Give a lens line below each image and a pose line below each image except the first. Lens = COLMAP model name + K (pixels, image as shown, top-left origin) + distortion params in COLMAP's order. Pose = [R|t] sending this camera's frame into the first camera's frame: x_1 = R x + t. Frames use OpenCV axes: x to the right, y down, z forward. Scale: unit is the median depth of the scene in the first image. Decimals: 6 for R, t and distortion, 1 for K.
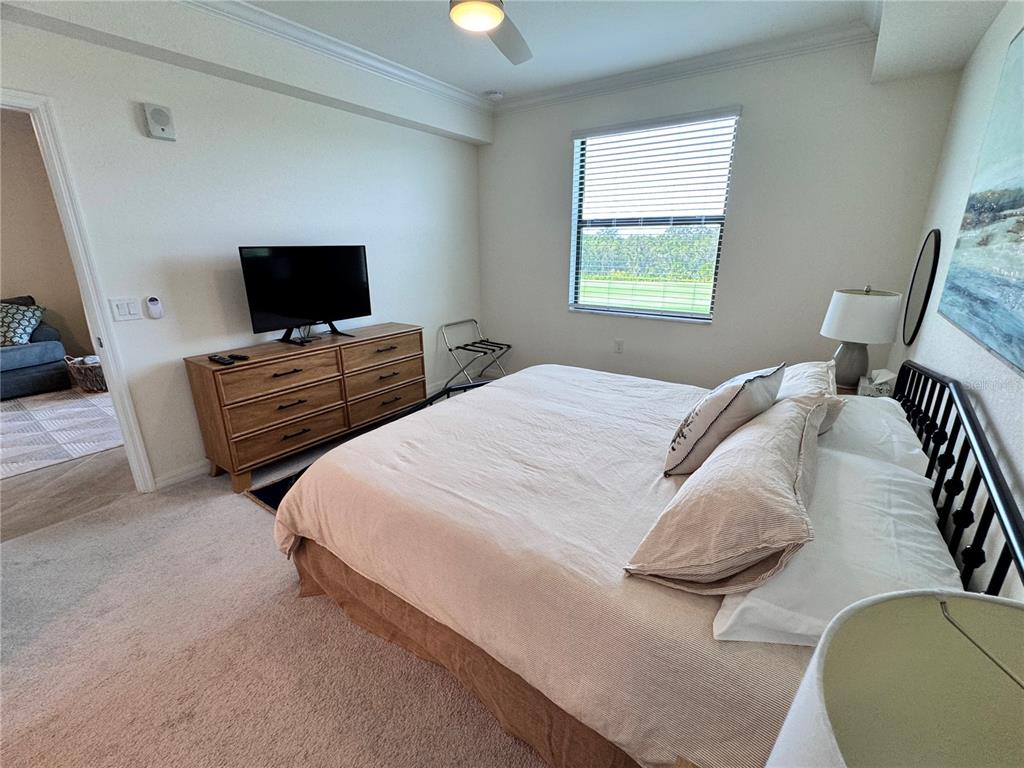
lens RADIAL K [[444.4, 0, 512.2], [0, 444.4, 389.8], [0, 0, 1]] dist [-0.002972, -0.000314]
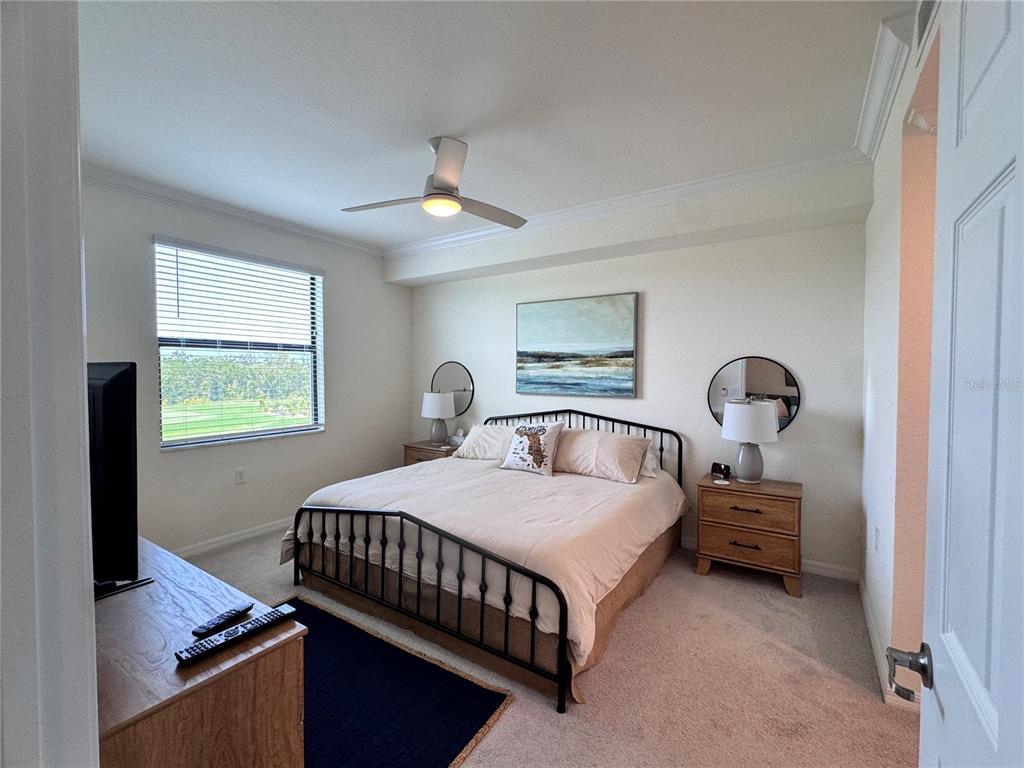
lens RADIAL K [[448.5, 0, 505.1], [0, 448.5, 381.9], [0, 0, 1]] dist [-0.001062, -0.000066]
pose [[-0.029681, -0.026838, 0.999199, -0.904356], [0.297418, 0.954125, 0.034462, -0.194202], [-0.954286, 0.298202, -0.020337, 0.587014]]
